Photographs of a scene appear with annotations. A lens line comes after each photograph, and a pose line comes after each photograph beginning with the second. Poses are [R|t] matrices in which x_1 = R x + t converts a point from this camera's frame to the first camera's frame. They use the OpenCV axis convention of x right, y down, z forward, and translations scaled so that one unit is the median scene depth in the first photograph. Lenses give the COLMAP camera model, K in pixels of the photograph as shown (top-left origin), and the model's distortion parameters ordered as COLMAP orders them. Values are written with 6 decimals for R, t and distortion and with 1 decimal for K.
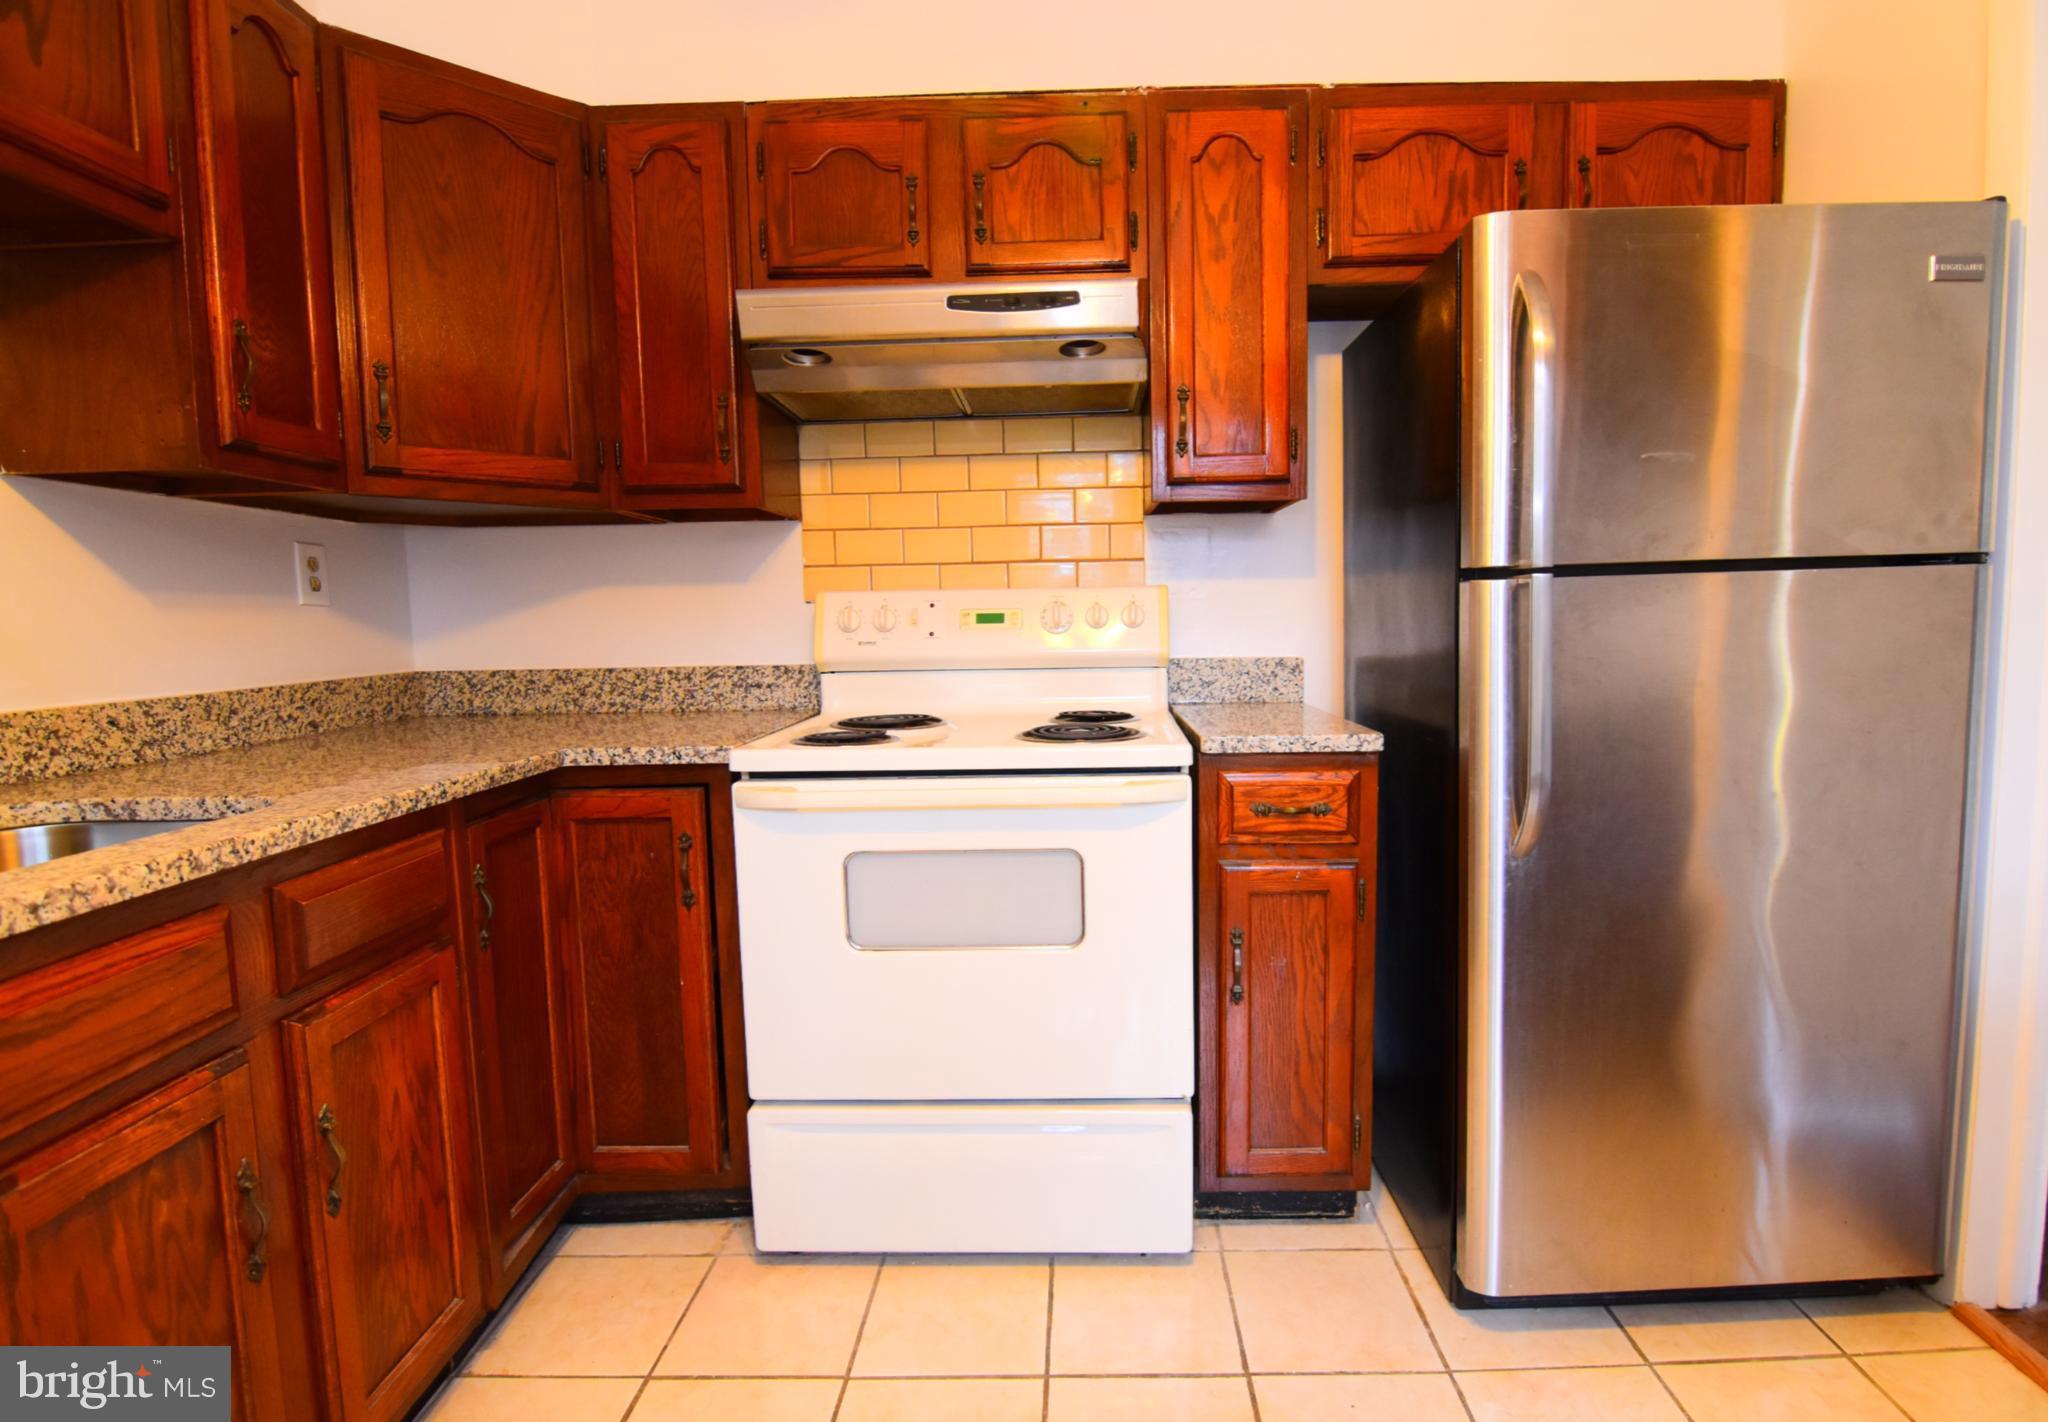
lens RADIAL K [[1017.6, 0, 1024.0], [0, 1017.6, 711.0], [0, 0, 1]] dist [-0.000043, -0.009764]
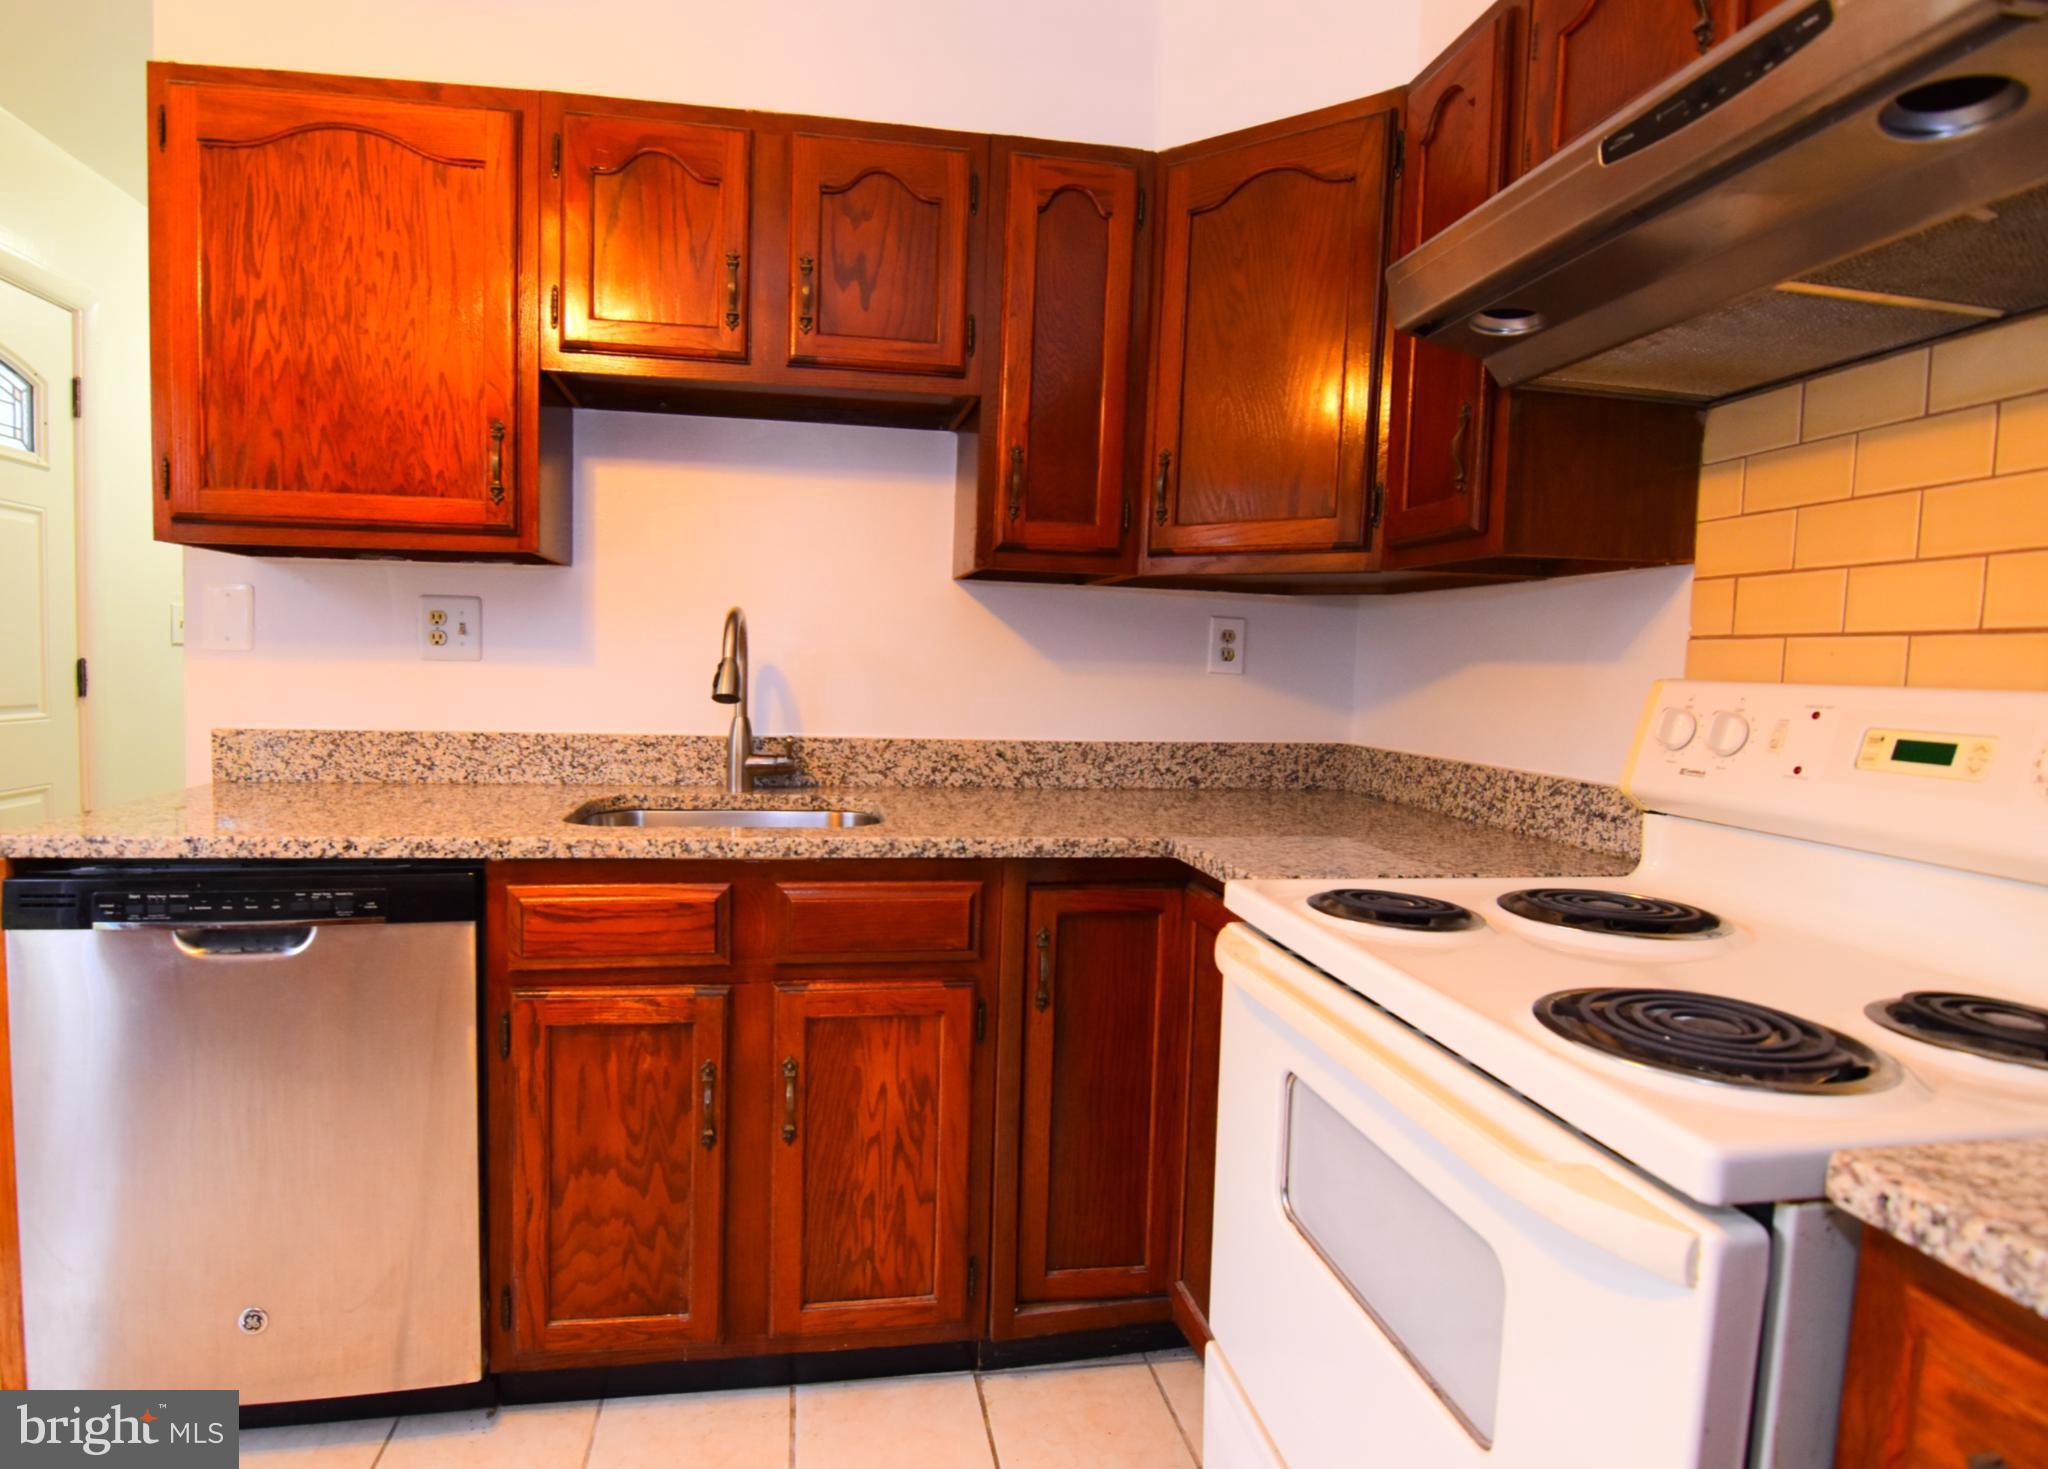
lens RADIAL K [[1070.2, 0, 1024.0], [0, 1070.2, 734.5], [0, 0, 1]] dist [-0.003544, -0.000705]
pose [[0.201957, 0.091214, -0.975138, 0.433213], [-0.125380, 0.989869, 0.066625, -0.098111], [0.971336, 0.108807, 0.211347, 0.610410]]
